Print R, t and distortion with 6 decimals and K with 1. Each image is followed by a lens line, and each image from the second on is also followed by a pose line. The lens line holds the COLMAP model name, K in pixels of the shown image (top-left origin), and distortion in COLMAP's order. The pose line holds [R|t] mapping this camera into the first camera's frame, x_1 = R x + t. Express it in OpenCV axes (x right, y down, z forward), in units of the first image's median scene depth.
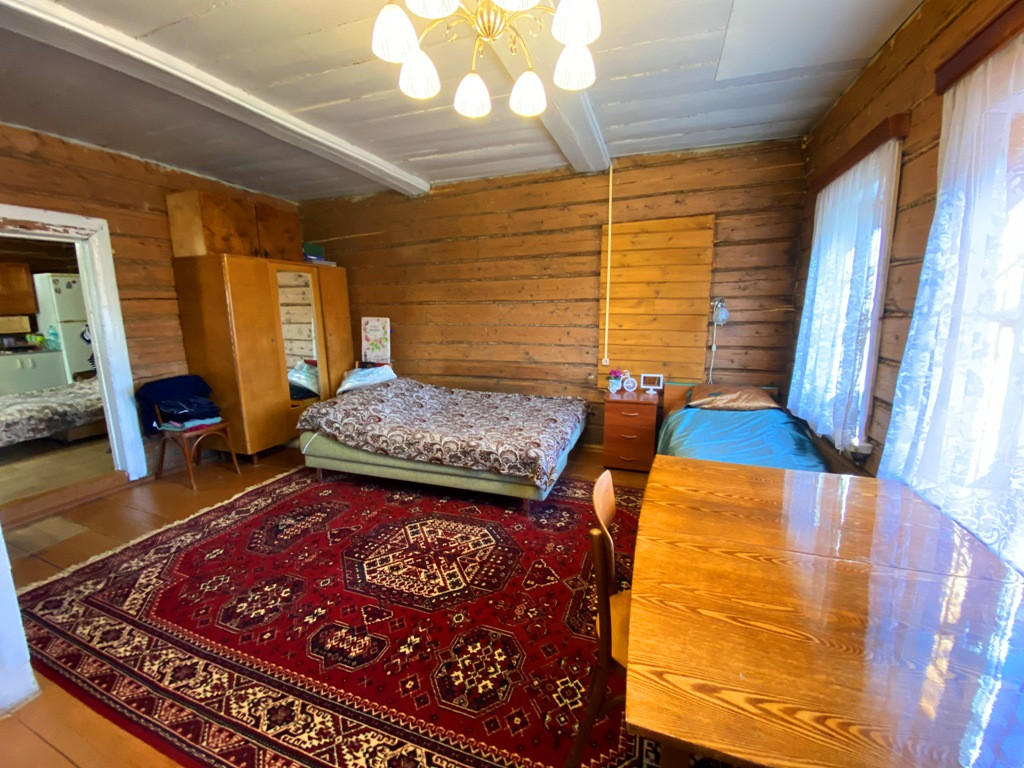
lens RADIAL K [[409.7, 0, 516.1], [0, 409.7, 386.3], [0, 0, 1]] dist [-0.017302, -0.004729]
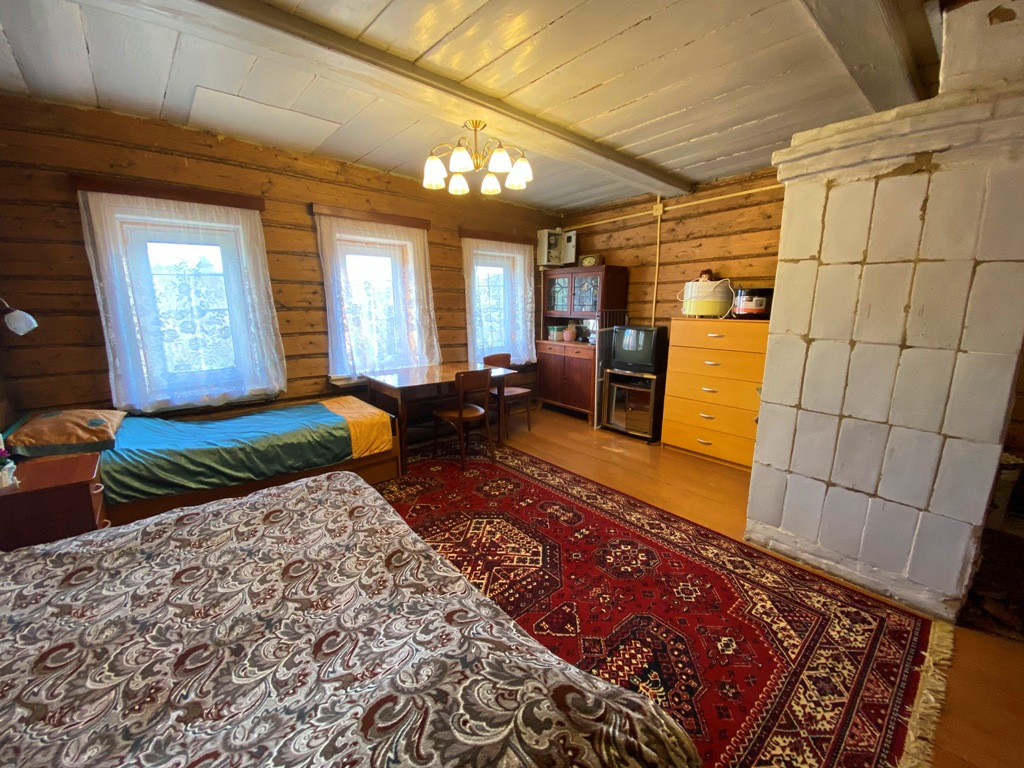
lens RADIAL K [[409.7, 0, 514.4], [0, 409.7, 393.9], [0, 0, 1]] dist [-0.017302, -0.004729]
pose [[-0.866488, -0.099244, 0.489233, -0.821300], [0.107026, 0.920317, 0.376247, -0.348939], [-0.487589, 0.378374, -0.786822, 1.785951]]
